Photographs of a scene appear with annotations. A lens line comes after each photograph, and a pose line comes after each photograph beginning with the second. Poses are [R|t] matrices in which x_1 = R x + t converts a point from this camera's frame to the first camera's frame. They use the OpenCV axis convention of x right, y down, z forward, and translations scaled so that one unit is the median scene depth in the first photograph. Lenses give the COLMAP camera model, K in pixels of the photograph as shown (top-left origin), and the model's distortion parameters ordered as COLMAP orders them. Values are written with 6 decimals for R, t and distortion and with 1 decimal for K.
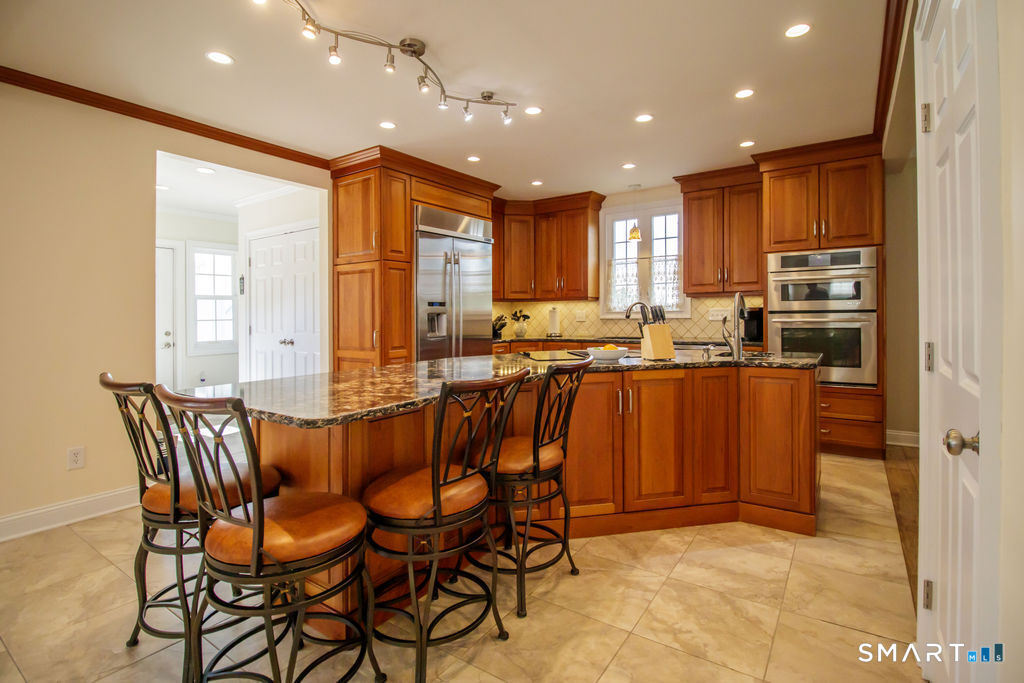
lens RADIAL K [[496.8, 0, 516.9], [0, 496.8, 315.0], [0, 0, 1]] dist [-0.000644, -0.000085]
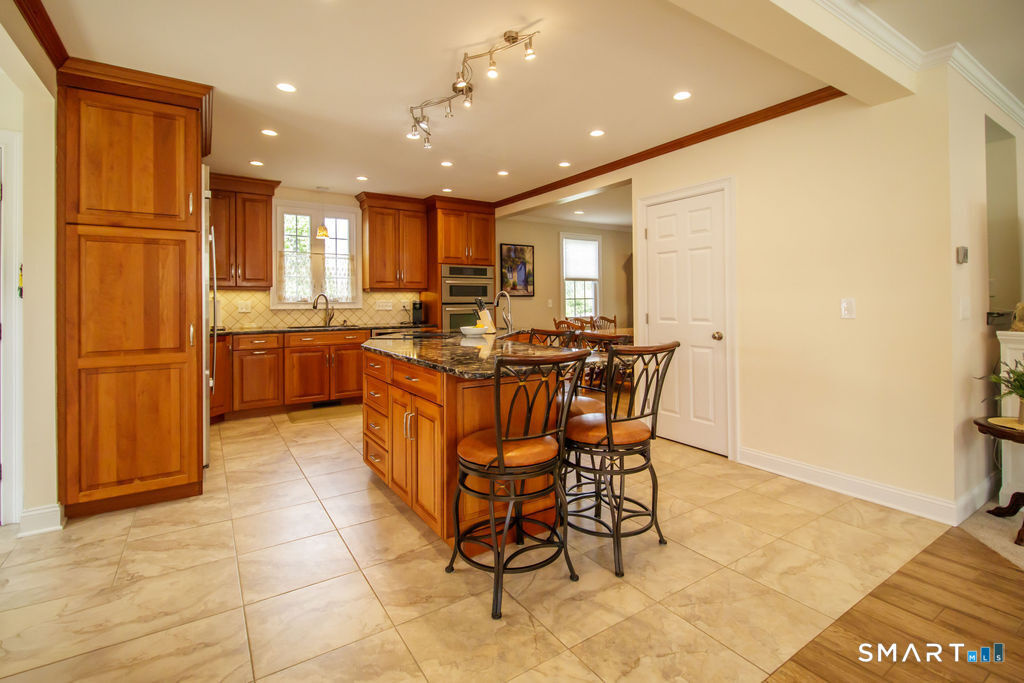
lens RADIAL K [[472.3, 0, 517.1], [0, 472.3, 304.0], [0, 0, 1]] dist [0.022359, -0.000003]
pose [[0.376929, 0.006226, 0.926221, -0.588008], [0.001357, 0.999973, -0.007274, 0.004751], [-0.926241, 0.003999, 0.376910, 0.217192]]
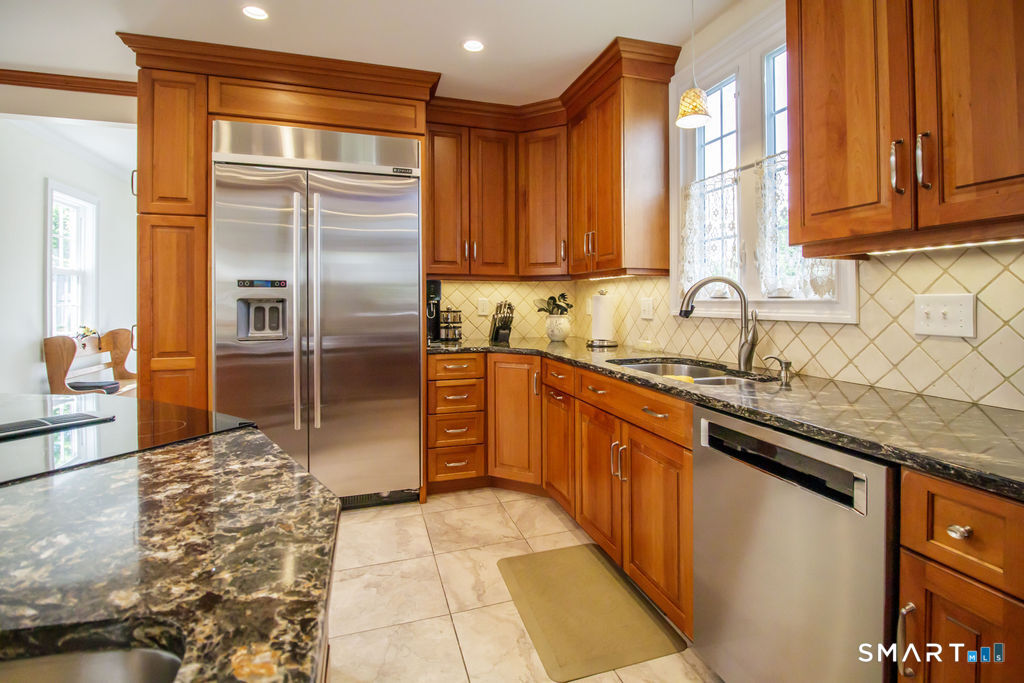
lens RADIAL K [[489.2, 0, 518.3], [0, 489.2, 298.2], [0, 0, 1]] dist [-0.010808, -0.000465]
pose [[0.784910, 0.010482, -0.619521, 0.379740], [-0.012075, 0.999926, 0.001619, -0.008090], [0.619492, 0.006210, 0.784979, 0.627635]]
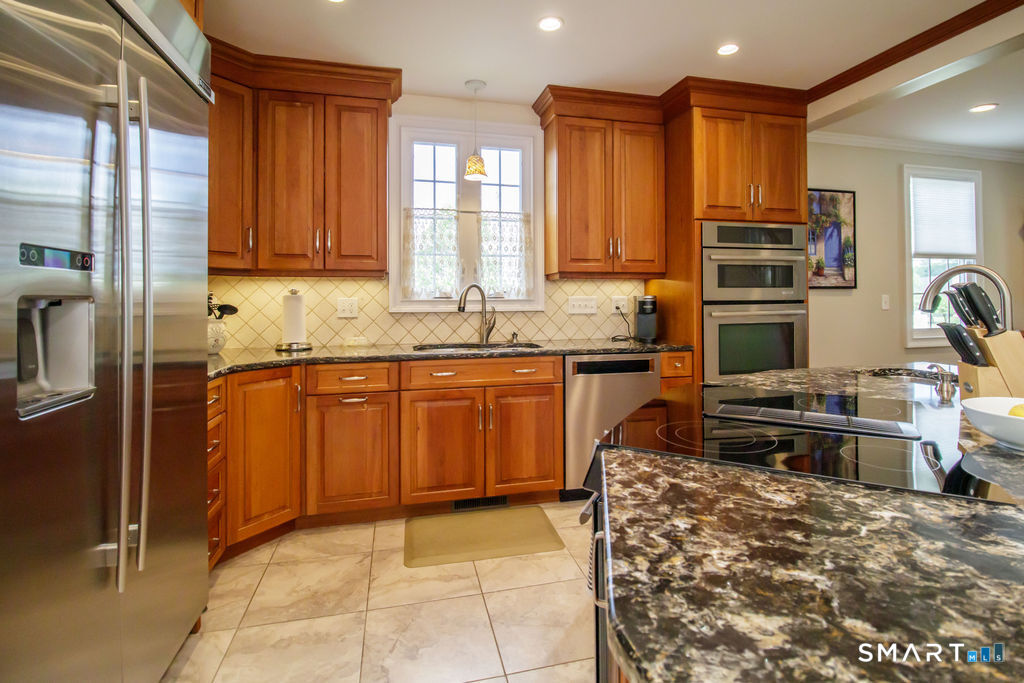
lens RADIAL K [[489.2, 0, 518.3], [0, 489.2, 298.2], [0, 0, 1]] dist [-0.010808, -0.000465]
pose [[0.667286, 0.012262, 0.744700, -0.158363], [-0.002502, 0.999896, -0.014223, -0.000998], [-0.744797, 0.007628, 0.667247, 0.602713]]
